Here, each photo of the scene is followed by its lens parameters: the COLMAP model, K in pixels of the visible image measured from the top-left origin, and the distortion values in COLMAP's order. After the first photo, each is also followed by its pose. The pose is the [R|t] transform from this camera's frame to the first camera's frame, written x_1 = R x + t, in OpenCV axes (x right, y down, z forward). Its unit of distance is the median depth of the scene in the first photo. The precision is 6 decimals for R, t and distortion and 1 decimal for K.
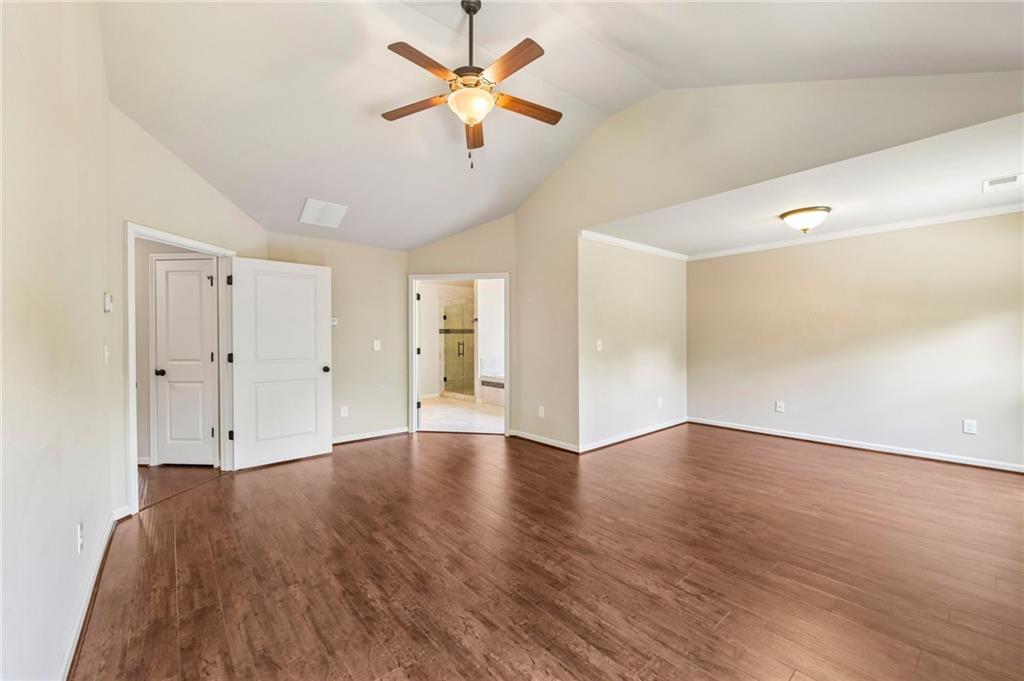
lens RADIAL K [[408.5, 0, 511.5], [0, 408.5, 338.4], [0, 0, 1]] dist [-0.003235, -0.000295]
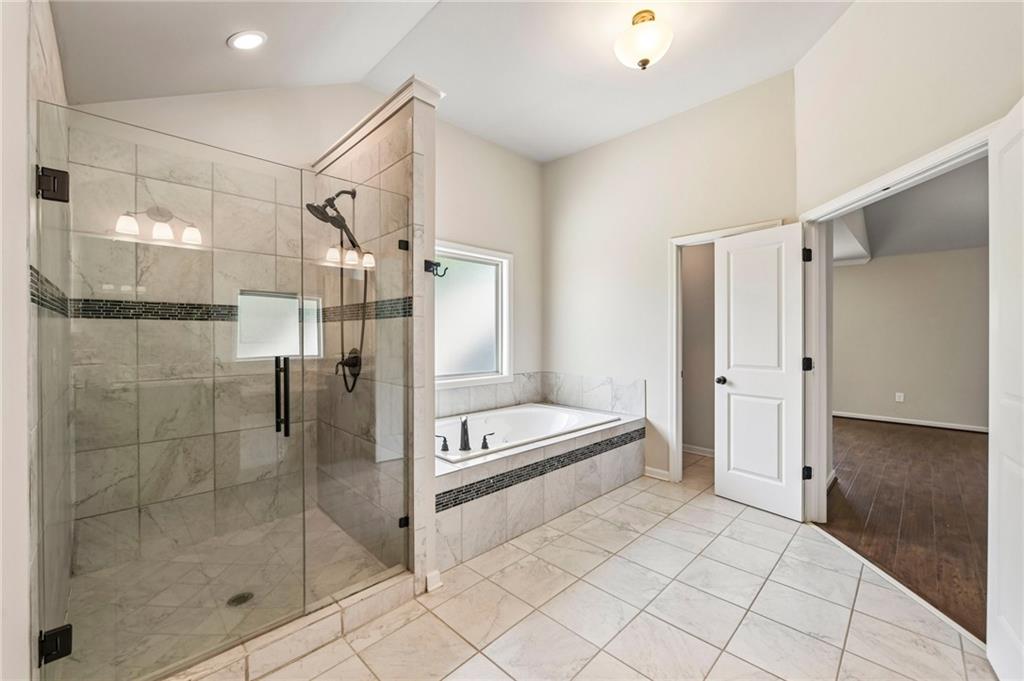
lens RADIAL K [[408.5, 0, 511.5], [0, 408.5, 338.4], [0, 0, 1]] dist [-0.003235, -0.000295]
pose [[-0.083203, 0.004583, 0.996522, -0.925951], [0.002810, 0.999987, -0.004364, 0.007031], [-0.996529, 0.002437, -0.083215, 2.650559]]
